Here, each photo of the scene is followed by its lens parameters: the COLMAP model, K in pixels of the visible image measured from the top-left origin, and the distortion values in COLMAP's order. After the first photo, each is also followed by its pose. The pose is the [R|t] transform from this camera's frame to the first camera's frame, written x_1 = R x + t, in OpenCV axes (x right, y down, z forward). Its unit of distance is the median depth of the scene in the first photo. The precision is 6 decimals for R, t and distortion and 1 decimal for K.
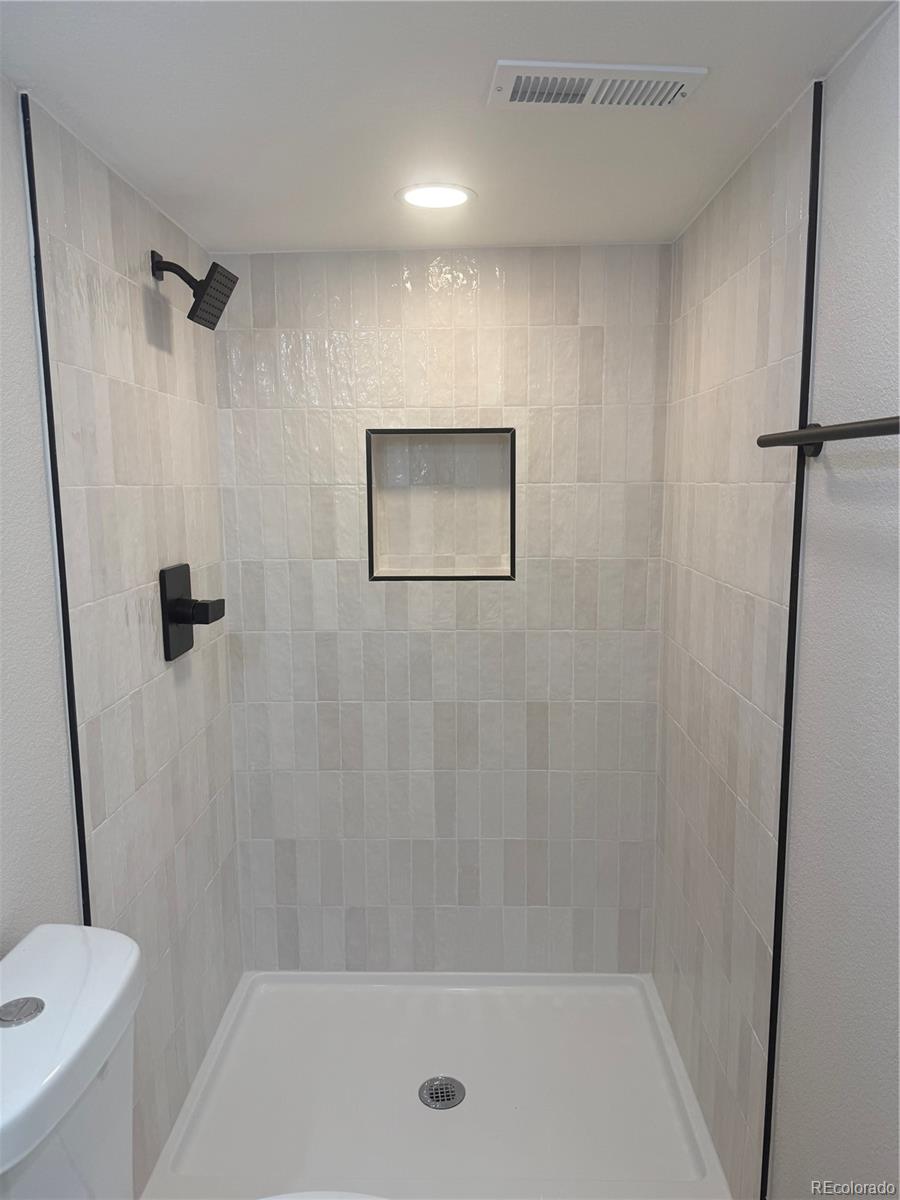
lens RADIAL K [[857.9, 0, 448.2], [0, 857.9, 602.2], [0, 0, 1]] dist [0.088118, -0.010076]
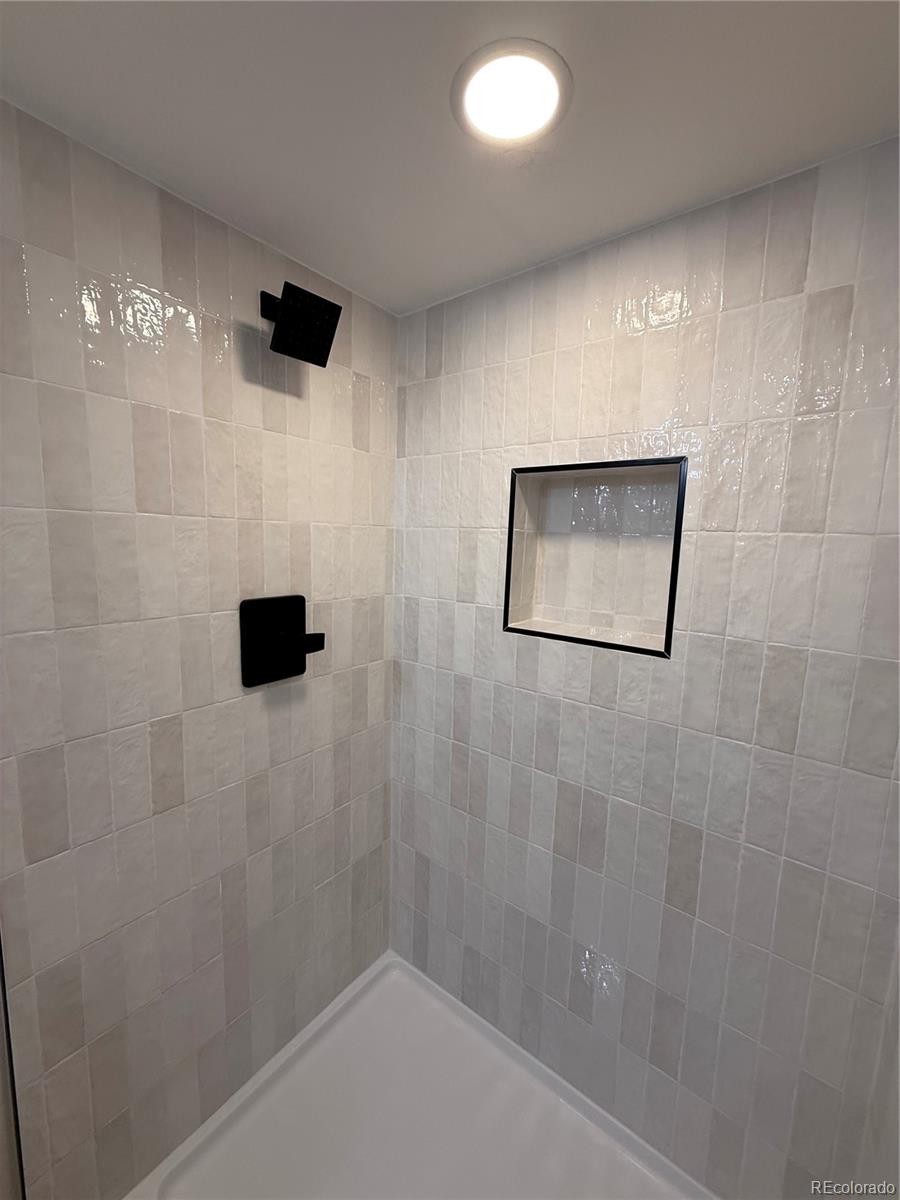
lens RADIAL K [[476.9, 0, 448.8], [0, 476.9, 596.3], [0, 0, 1]] dist [-0.002000, 0.000692]
pose [[0.808131, 0.103995, -0.579750, 0.158064], [-0.117603, 0.992959, 0.014186, -0.063192], [0.577143, 0.056716, 0.814671, 0.541947]]
